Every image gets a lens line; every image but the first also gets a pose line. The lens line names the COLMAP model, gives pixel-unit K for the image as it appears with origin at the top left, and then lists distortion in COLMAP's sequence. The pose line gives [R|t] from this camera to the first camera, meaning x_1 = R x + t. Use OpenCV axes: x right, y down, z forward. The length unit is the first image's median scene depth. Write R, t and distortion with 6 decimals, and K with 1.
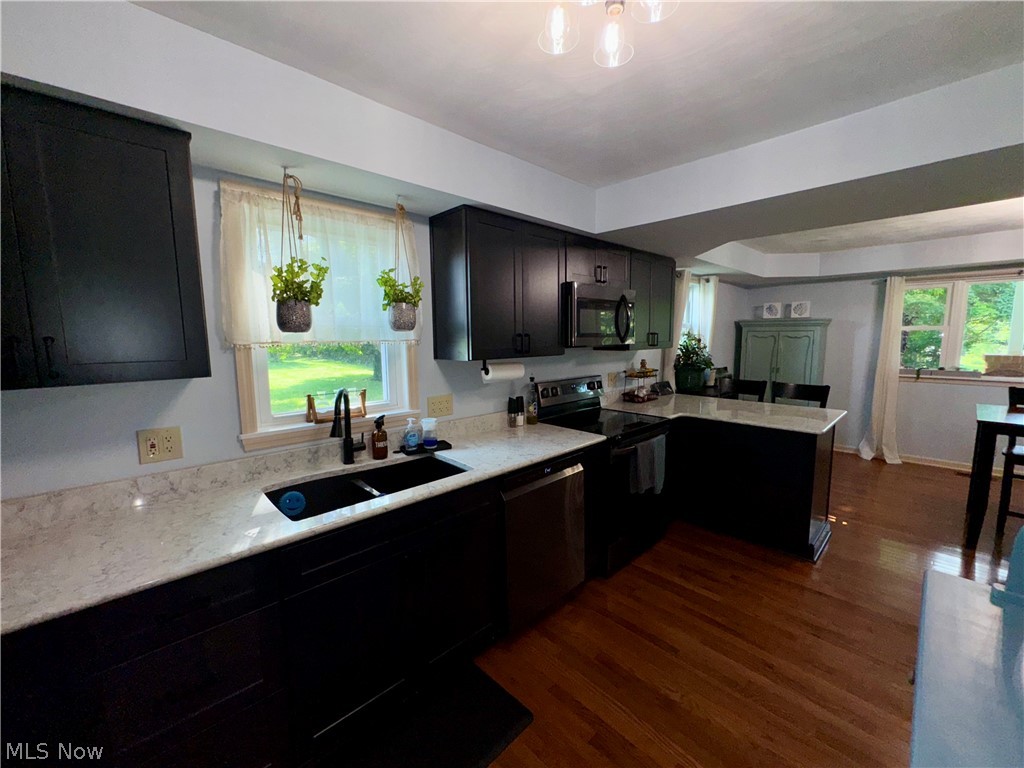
lens RADIAL K [[409.7, 0, 513.6], [0, 409.7, 383.4], [0, 0, 1]] dist [-0.003695, 0.000169]
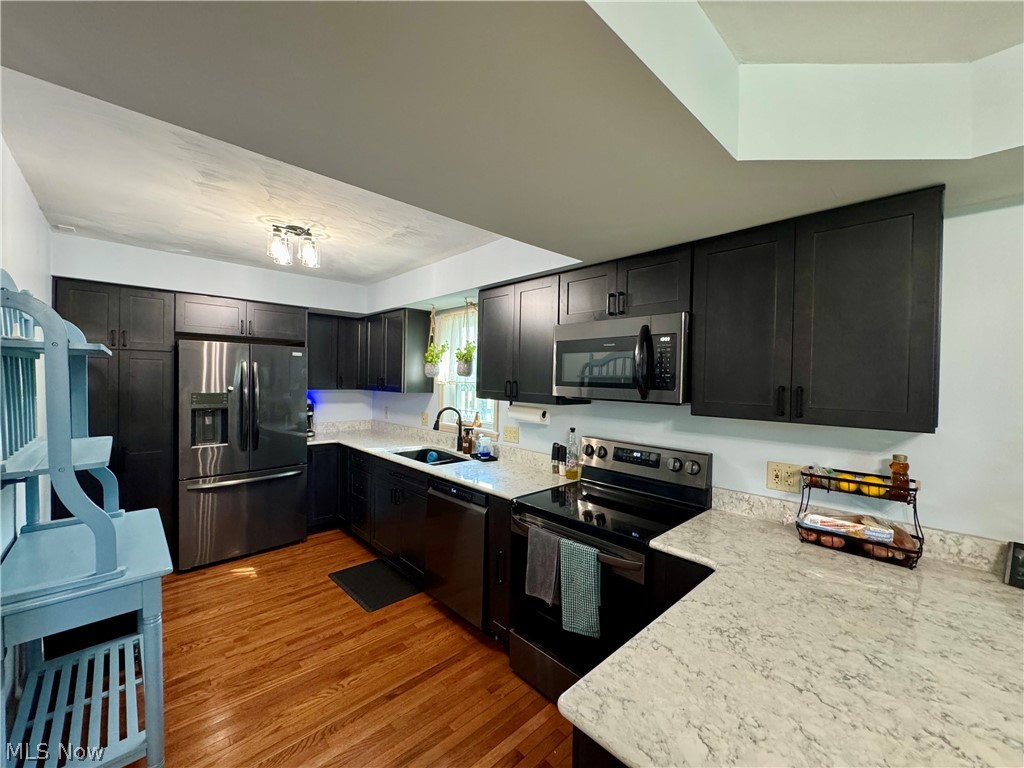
lens RADIAL K [[409.7, 0, 512.8], [0, 409.7, 385.3], [0, 0, 1]] dist [-0.003695, 0.000169]
pose [[-0.006463, 0.026011, -0.999641, 1.299880], [-0.135171, 0.990464, 0.026646, -0.157010], [0.990801, 0.135295, -0.002886, 1.140452]]
